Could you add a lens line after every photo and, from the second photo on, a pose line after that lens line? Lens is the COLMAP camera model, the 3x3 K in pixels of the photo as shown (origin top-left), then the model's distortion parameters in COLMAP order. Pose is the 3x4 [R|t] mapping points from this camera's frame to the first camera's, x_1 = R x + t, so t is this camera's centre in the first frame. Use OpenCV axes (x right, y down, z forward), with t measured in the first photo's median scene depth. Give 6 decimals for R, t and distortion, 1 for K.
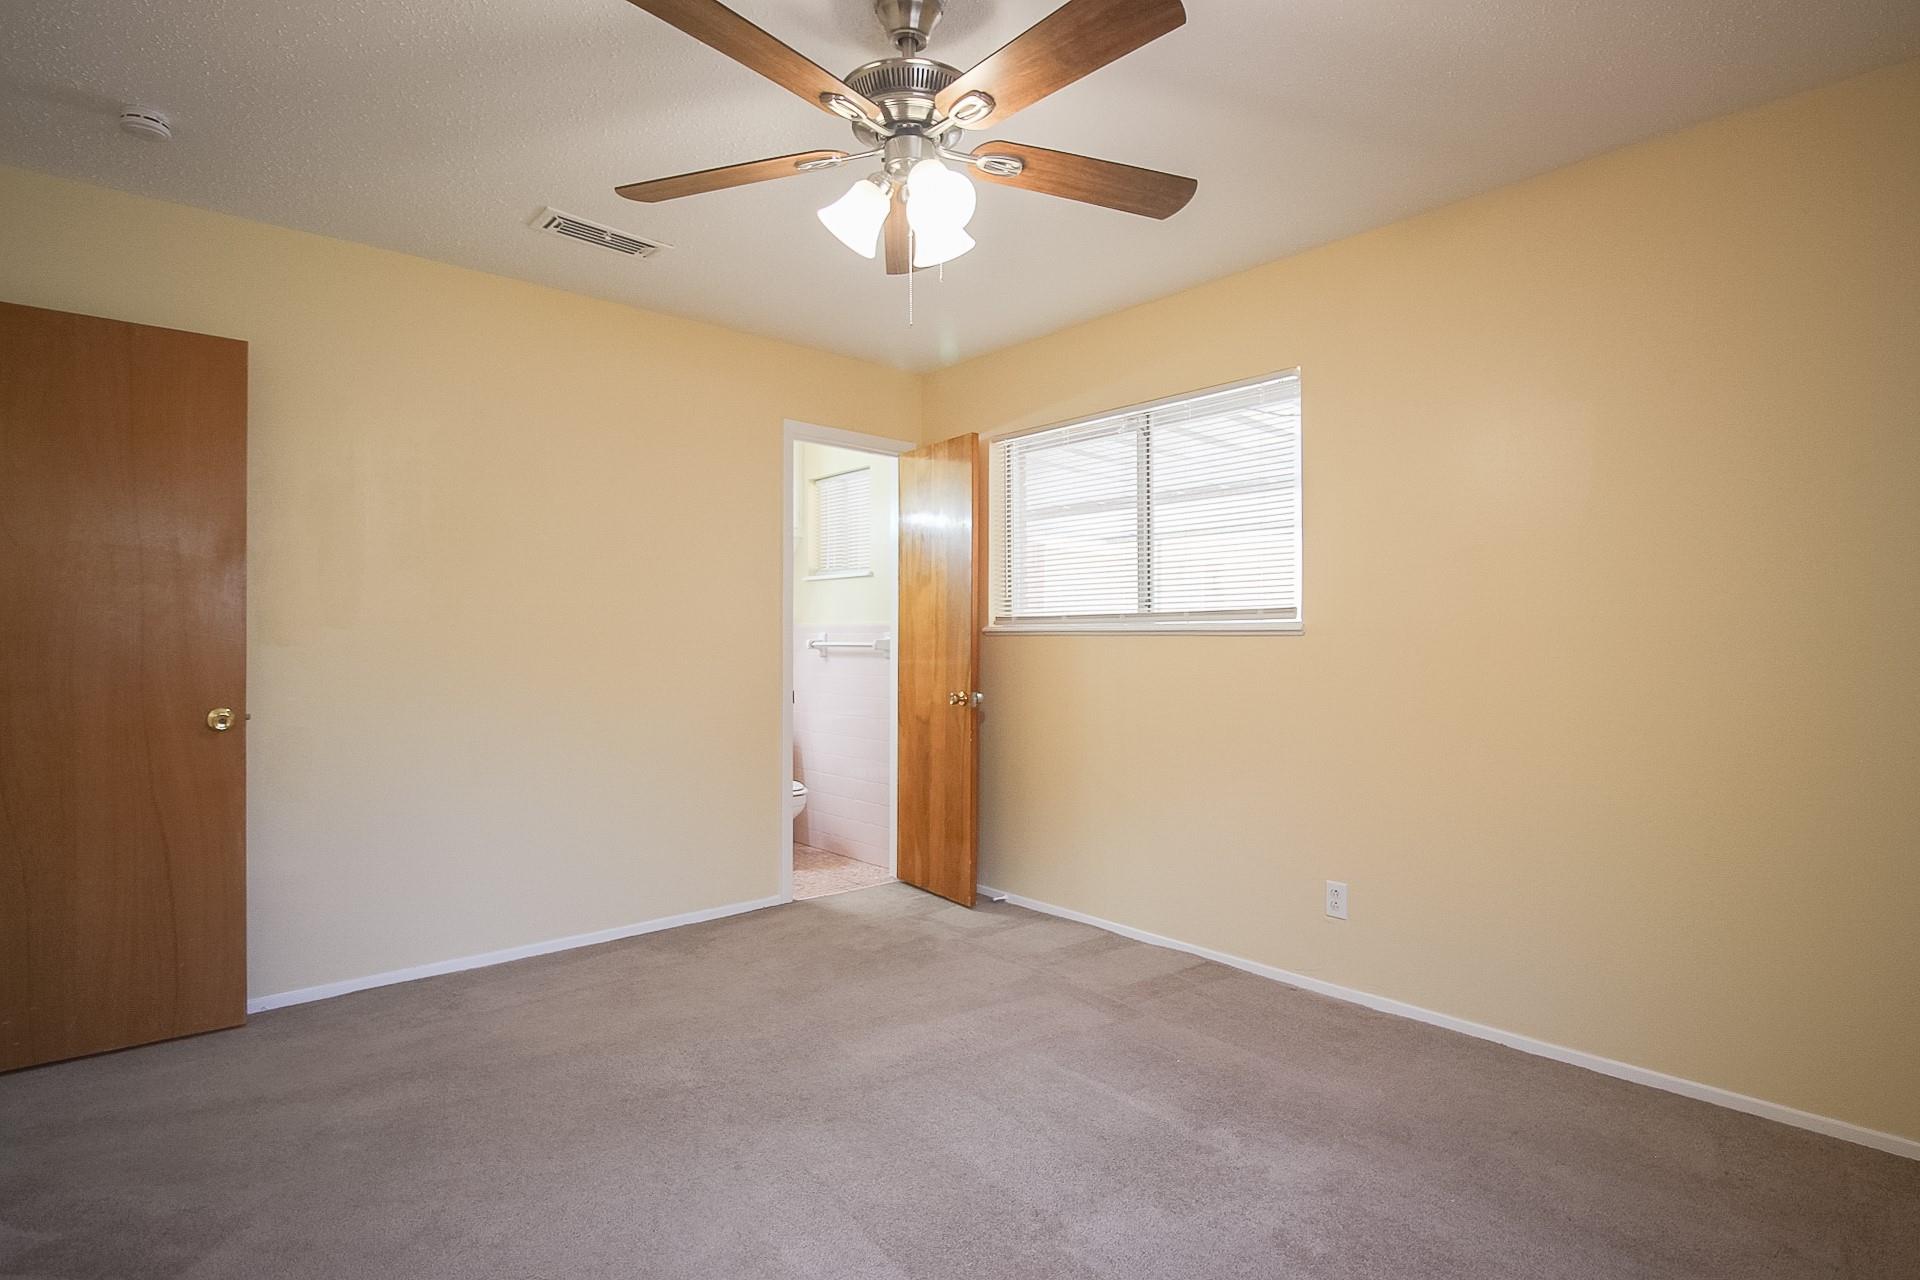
lens RADIAL K [[988.1, 0, 960.0], [0, 988.1, 640.0], [0, 0, 1]] dist [0.001331, -0.006954]
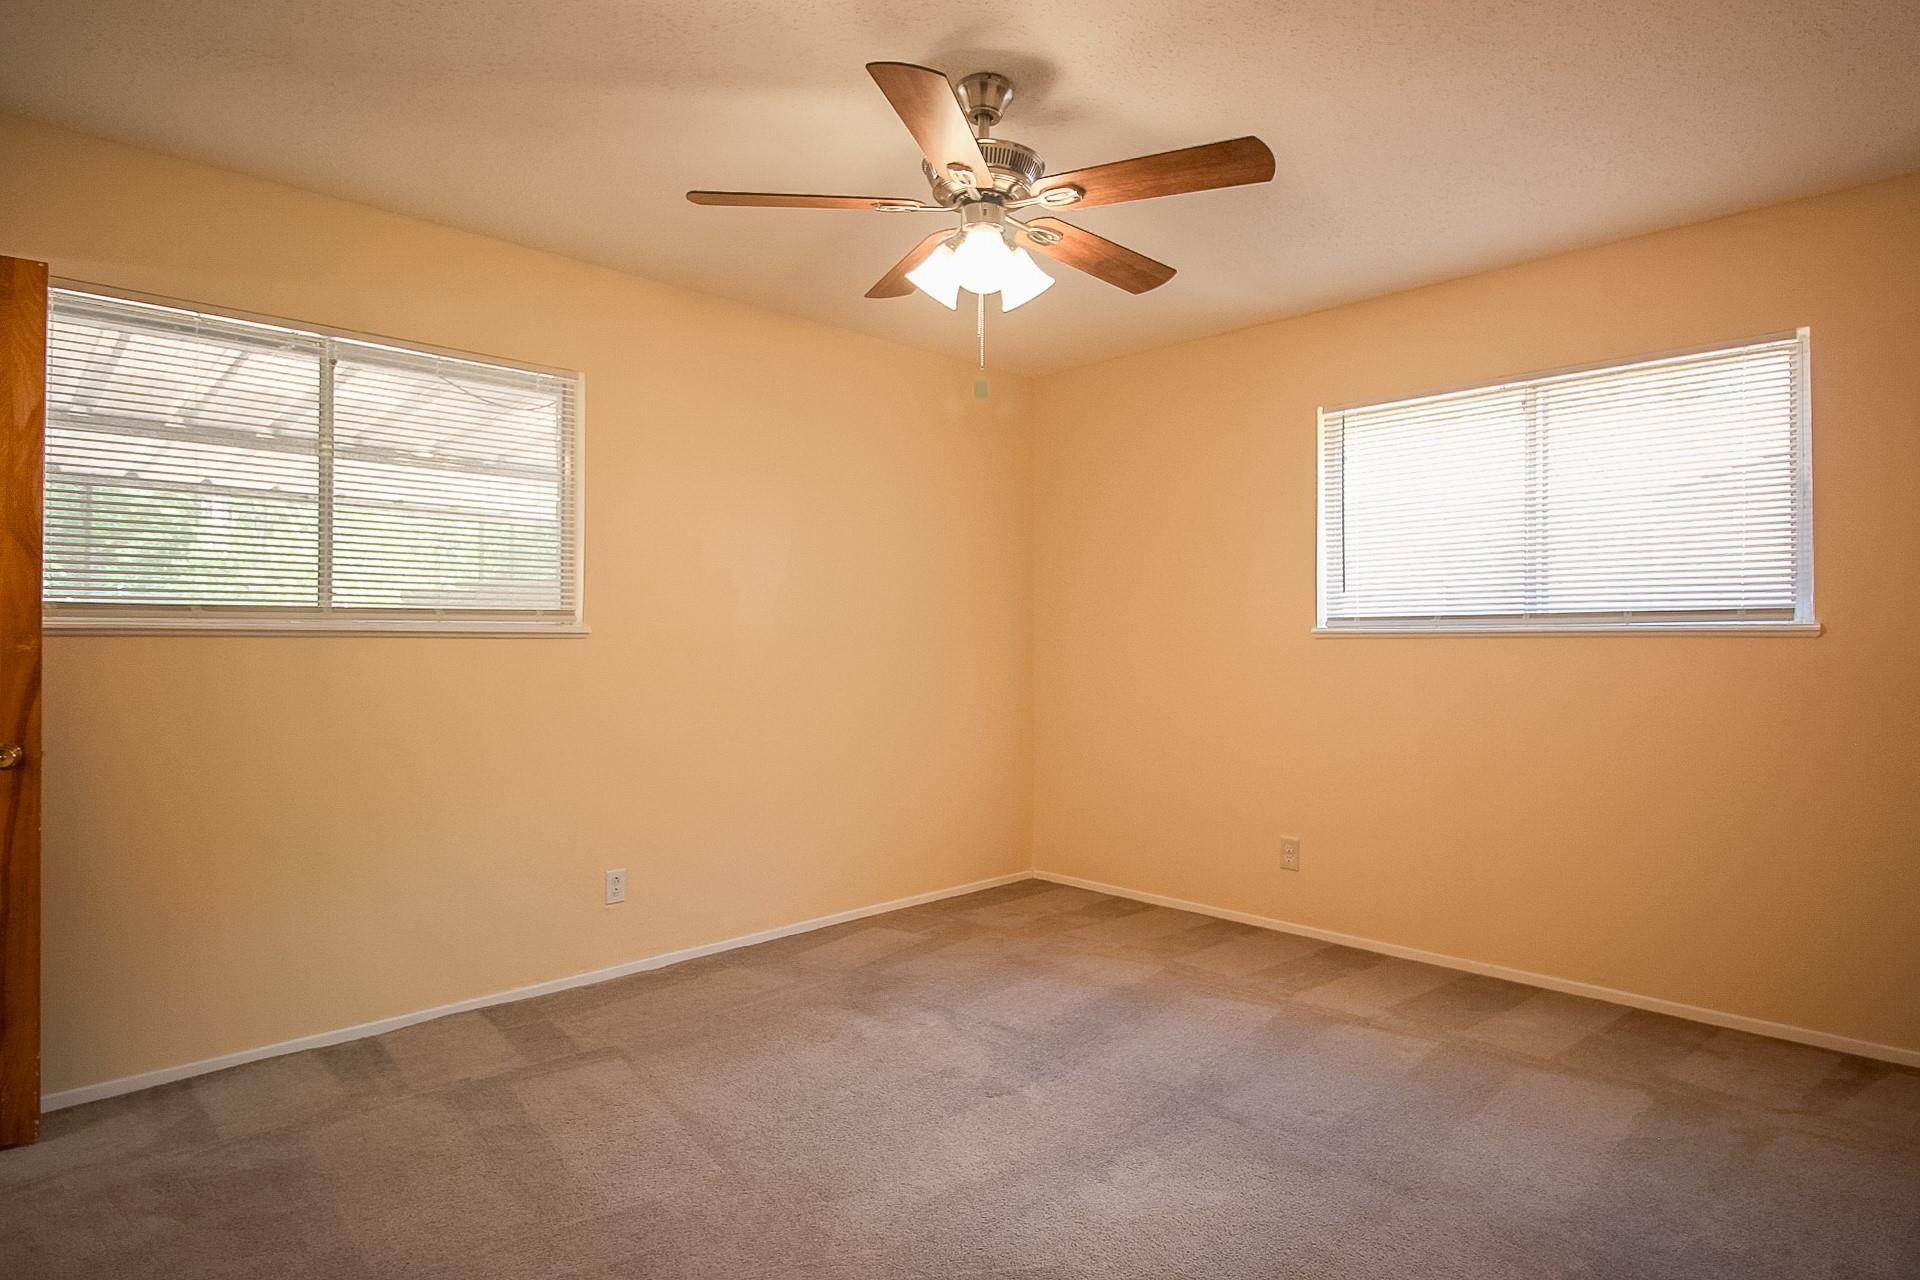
lens RADIAL K [[1066.4, 0, 960.0], [0, 1066.4, 640.0], [0, 0, 1]] dist [0.000492, -0.001842]
pose [[-0.079733, 0.009580, 0.996770, -0.671008], [0.001346, 0.999954, -0.009503, 0.006296], [-0.996815, 0.000583, -0.079742, 0.602633]]
